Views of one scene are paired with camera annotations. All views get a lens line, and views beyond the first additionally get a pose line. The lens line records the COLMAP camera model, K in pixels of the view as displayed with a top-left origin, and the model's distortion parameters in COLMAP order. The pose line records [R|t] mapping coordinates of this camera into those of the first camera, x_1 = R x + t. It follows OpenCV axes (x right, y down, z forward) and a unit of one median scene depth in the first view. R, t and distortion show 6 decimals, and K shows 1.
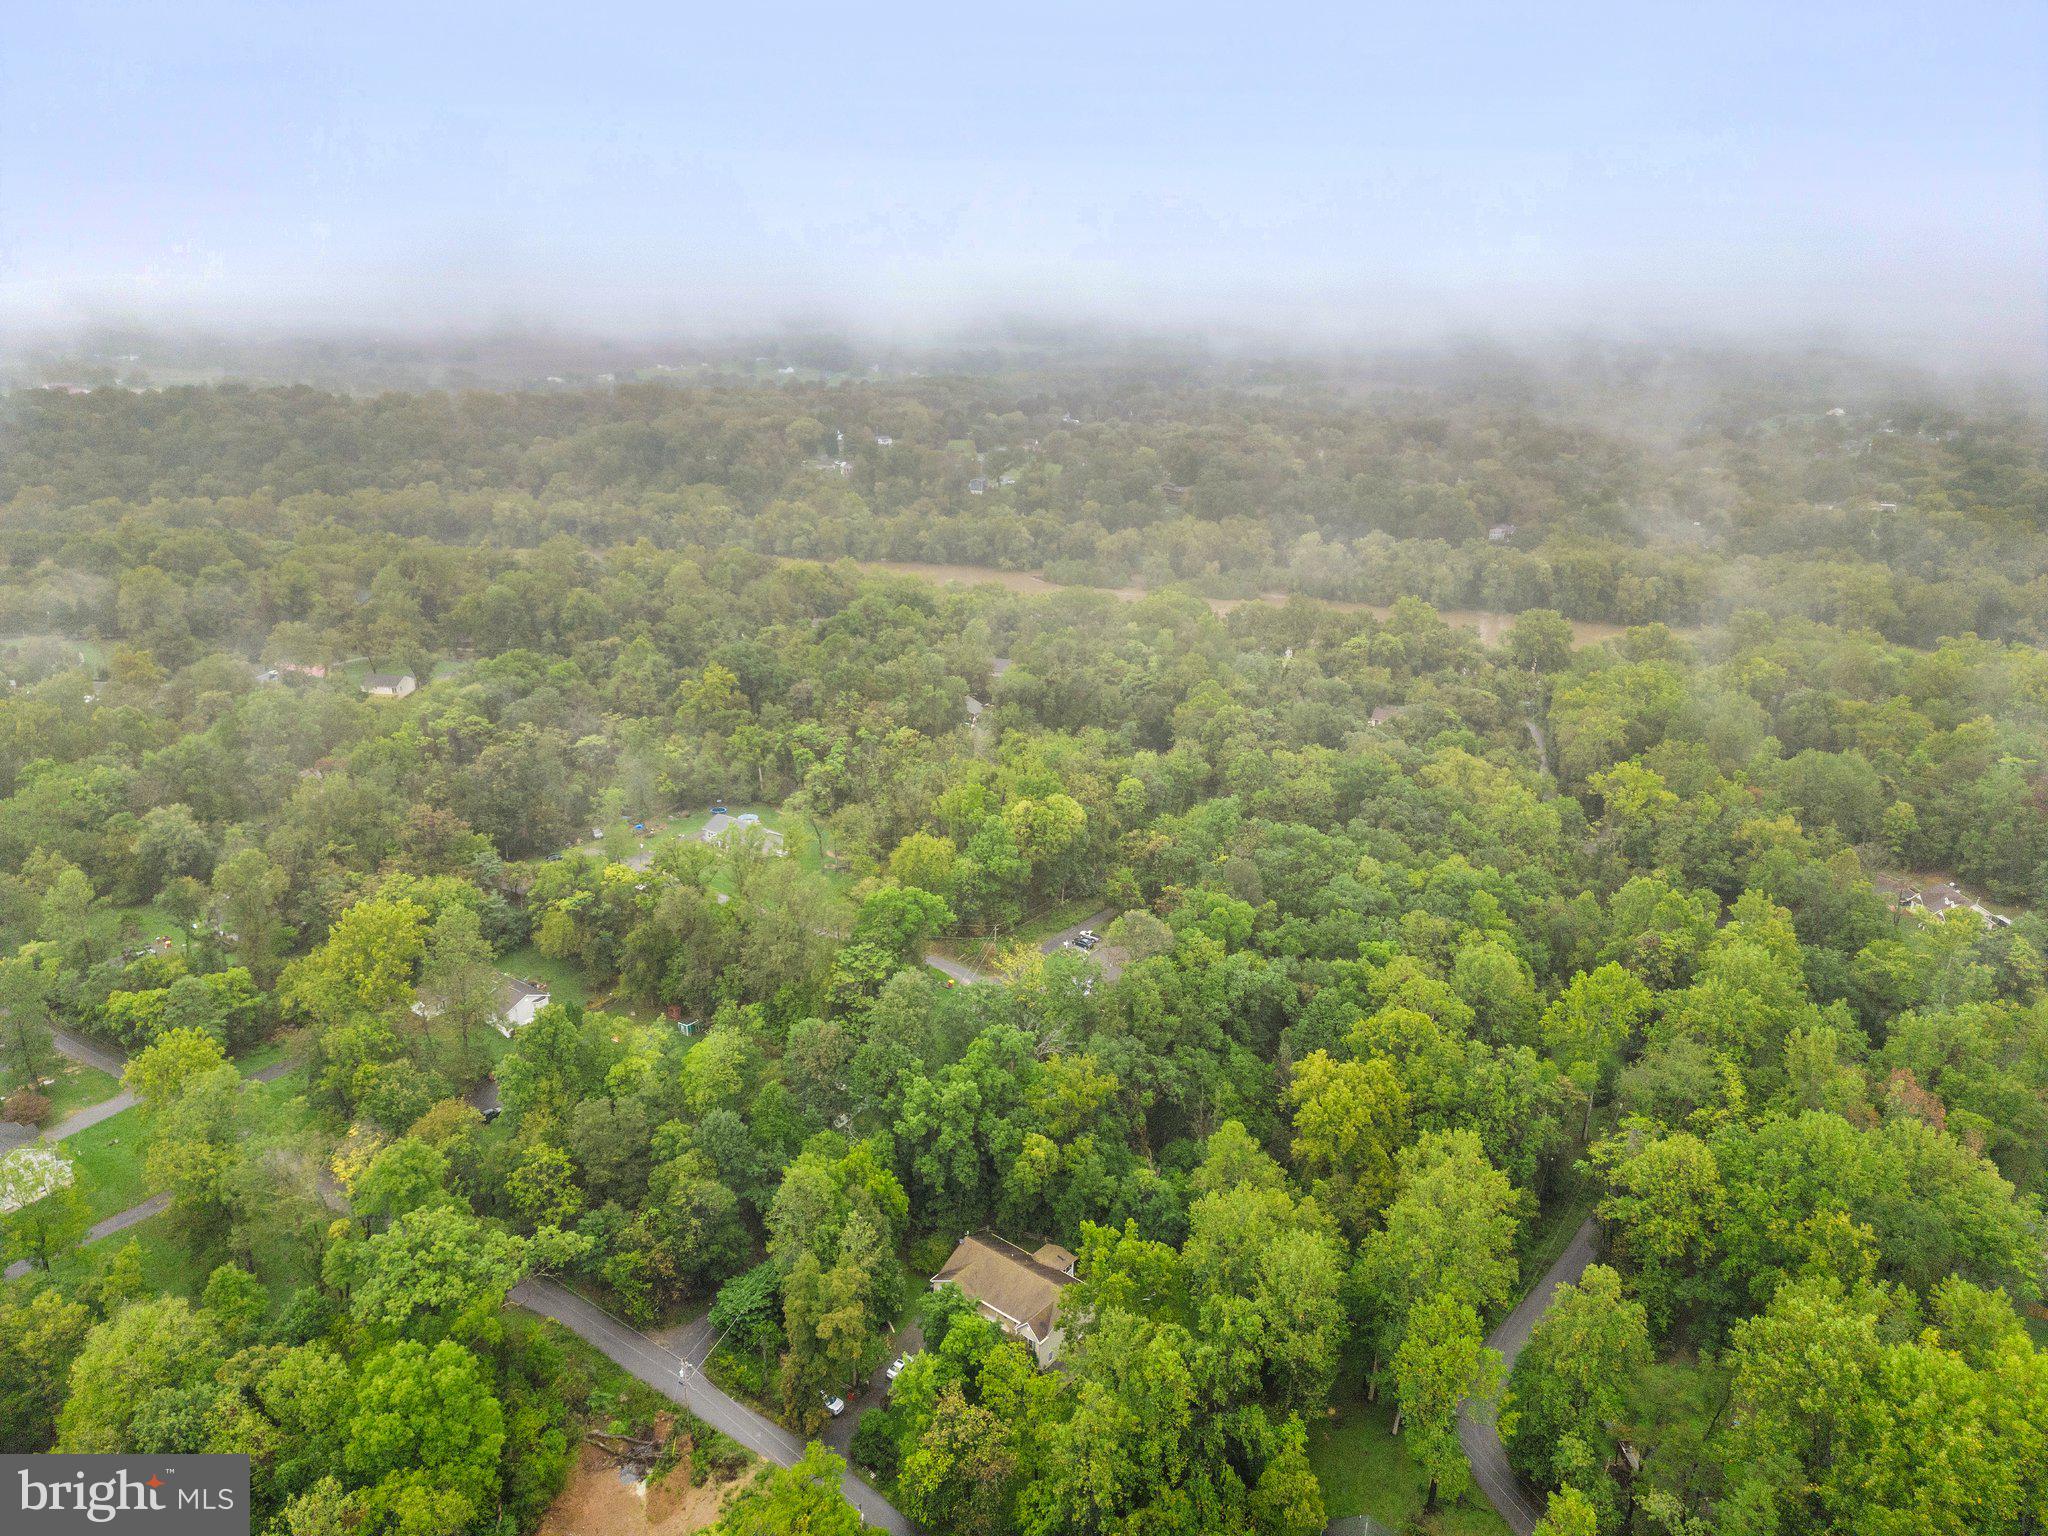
lens RADIAL K [[1429.8, 0, 1027.9], [0, 1429.8, 780.1], [0, 0, 1]] dist [0.070481, -0.061180]
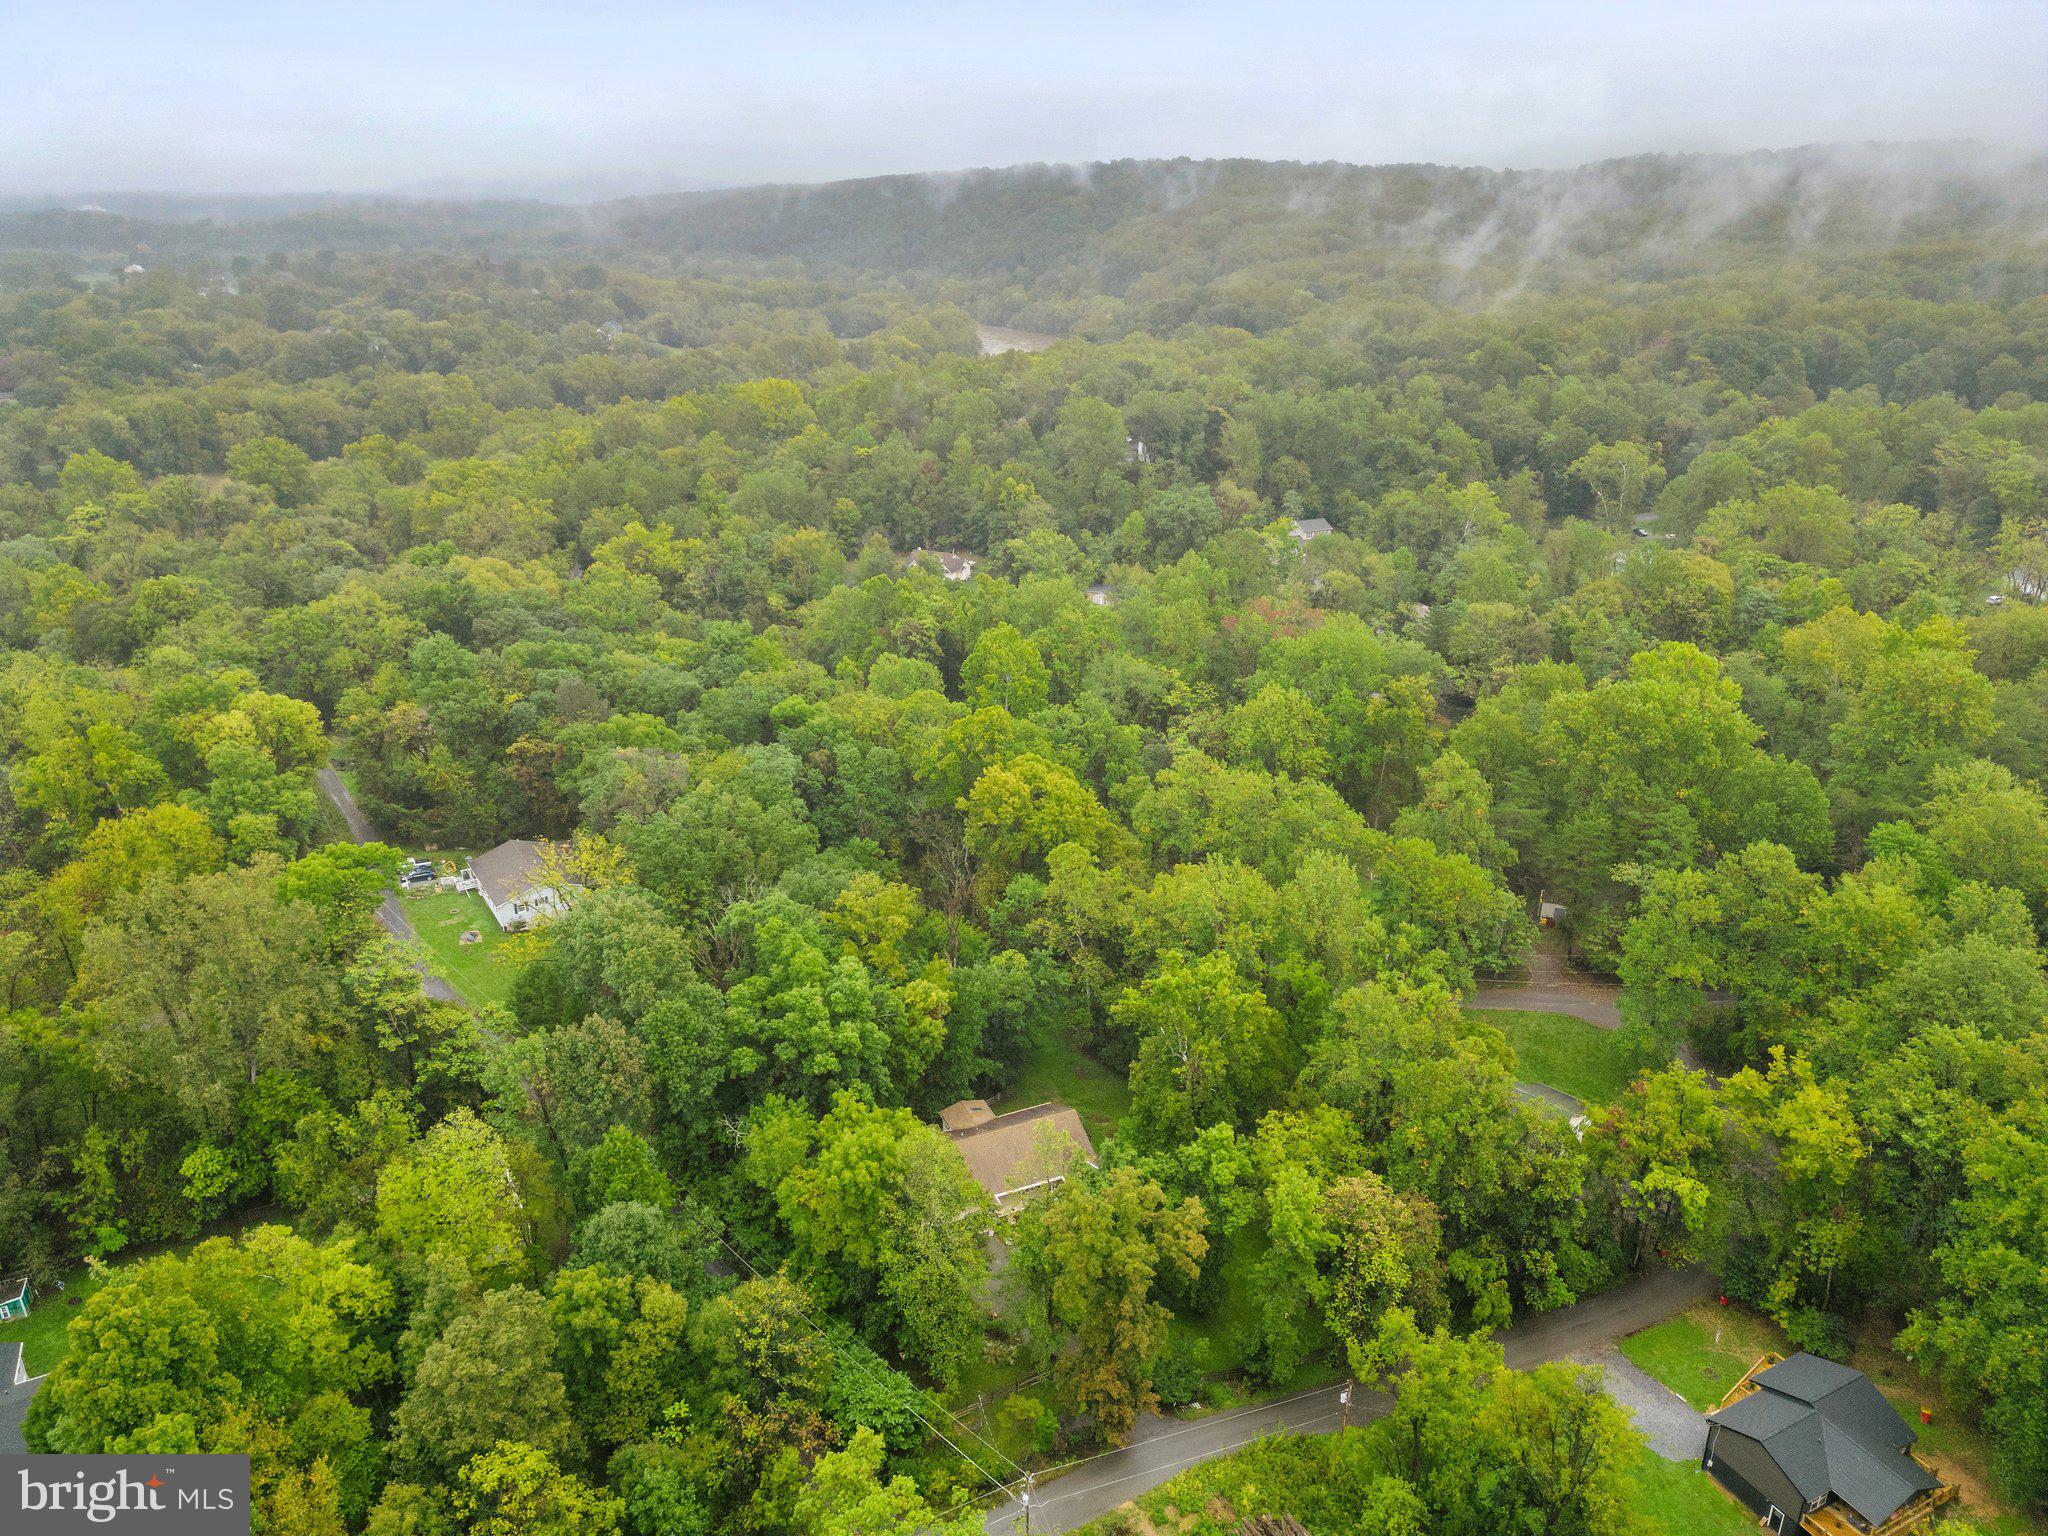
lens RADIAL K [[1429.8, 0, 1027.9], [0, 1429.8, 780.1], [0, 0, 1]] dist [0.070481, -0.061180]
pose [[0.453490, -0.355380, 0.817344, -0.155117], [0.297426, 0.924837, 0.237096, -0.001703], [-0.840169, 0.135579, 0.525104, 0.160368]]
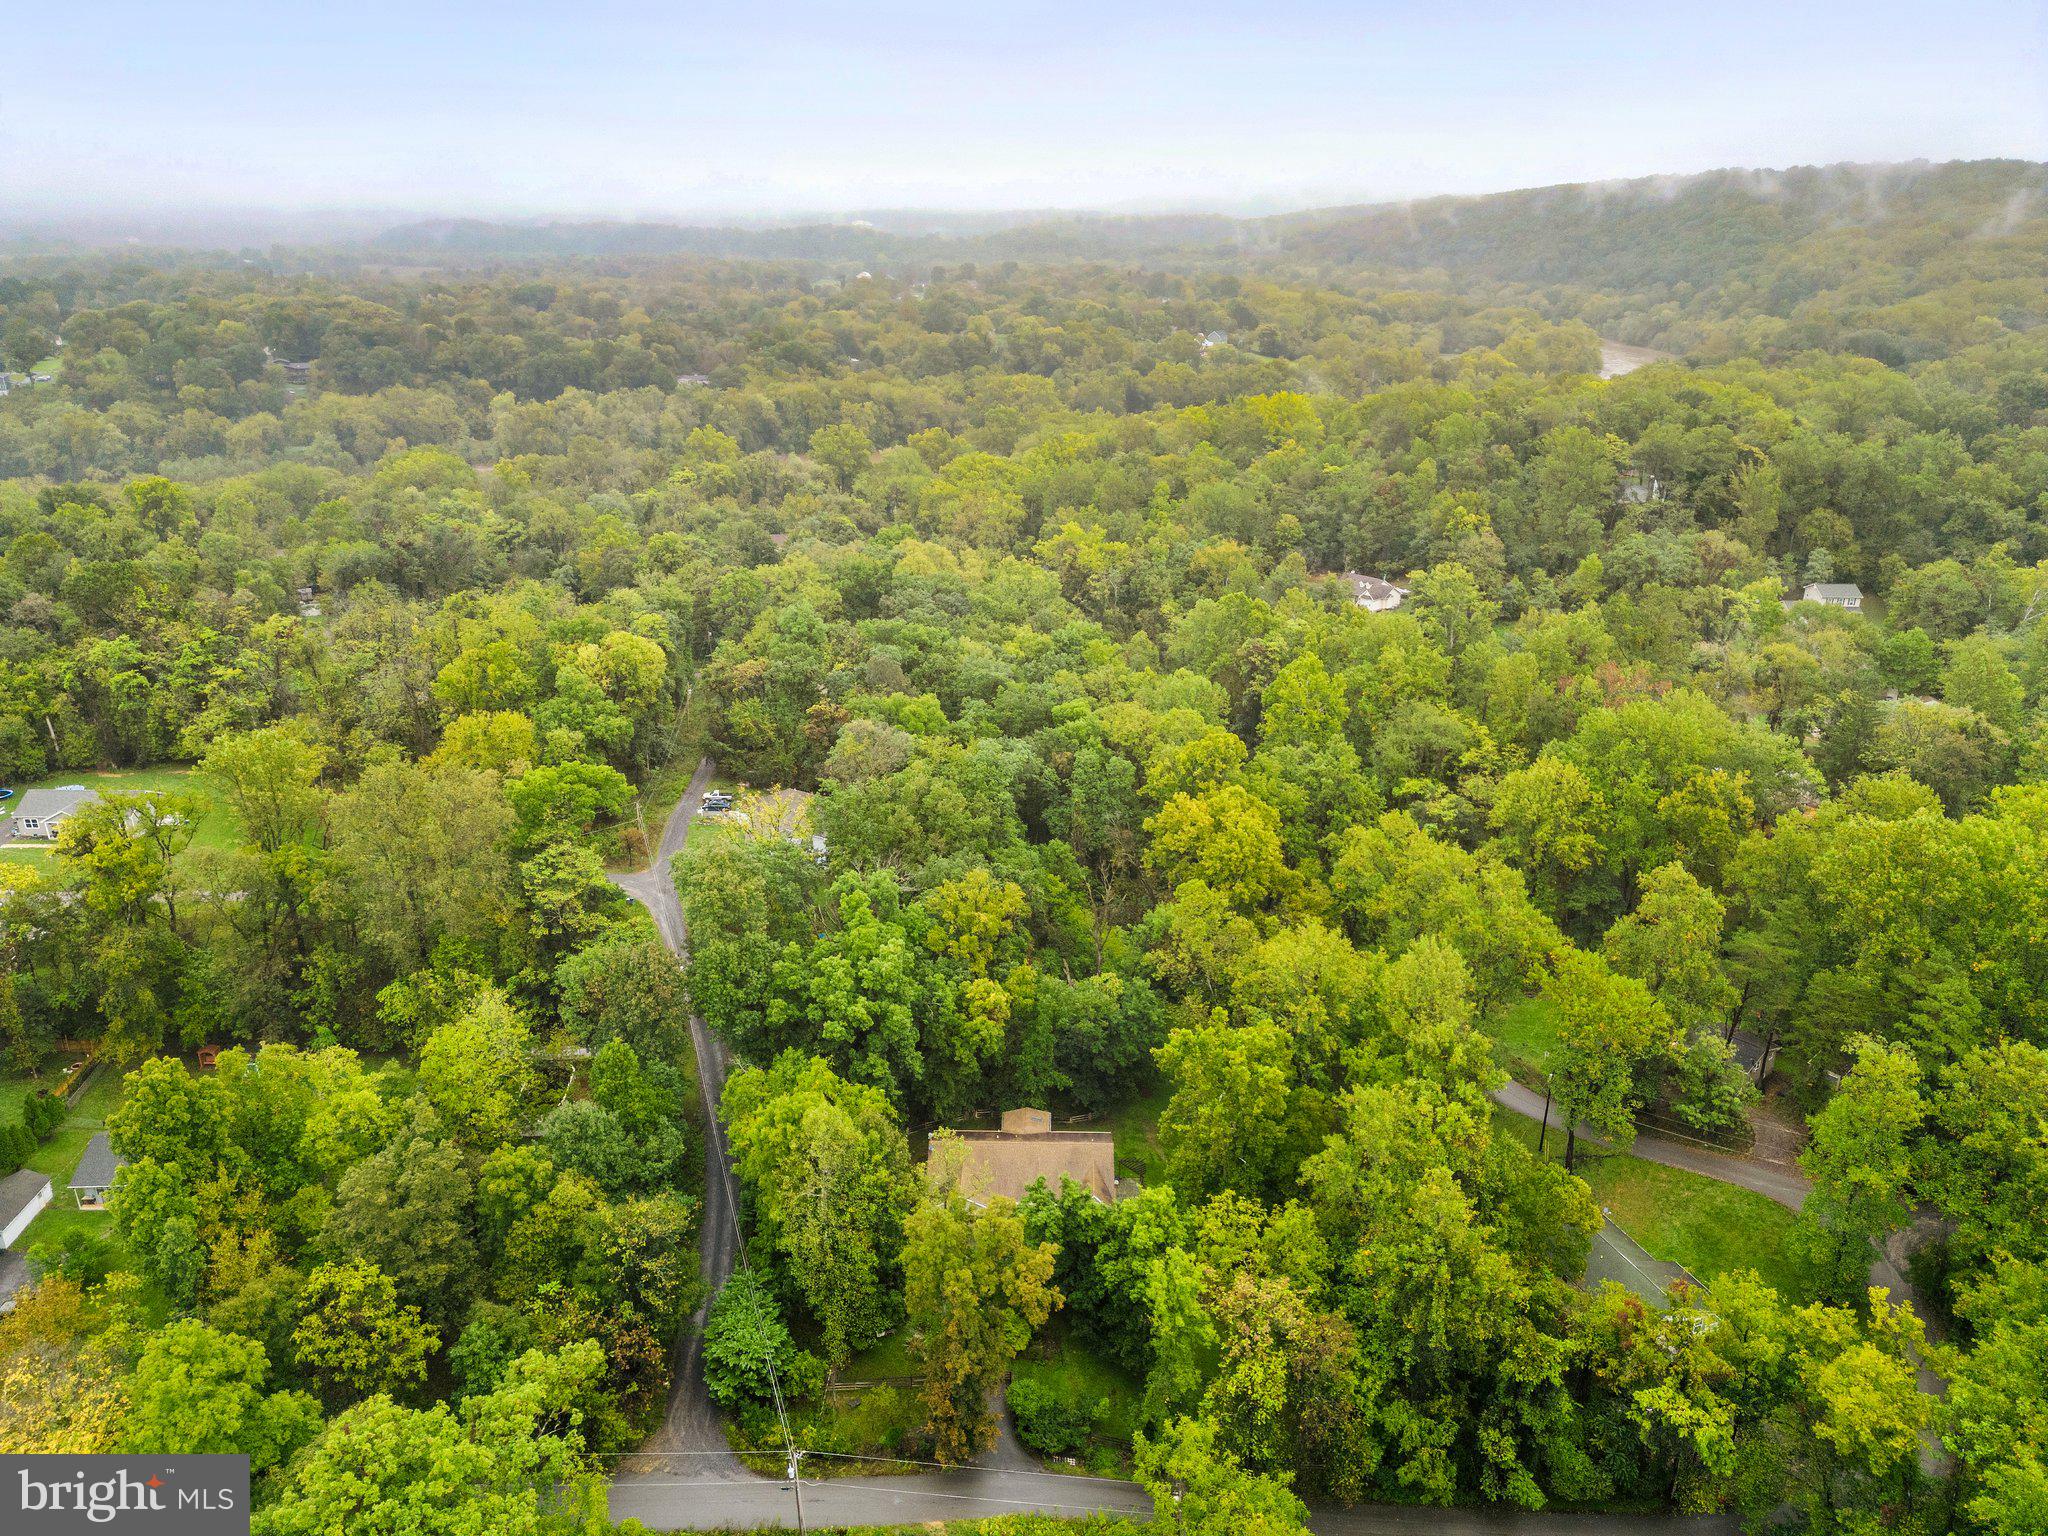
lens RADIAL K [[1429.8, 0, 1027.9], [0, 1429.8, 780.1], [0, 0, 1]] dist [0.070481, -0.061180]
pose [[0.791841, -0.245655, 0.559144, -0.108222], [0.213208, 0.969126, 0.123840, 0.016467], [-0.572303, 0.021153, 0.819770, 0.105784]]
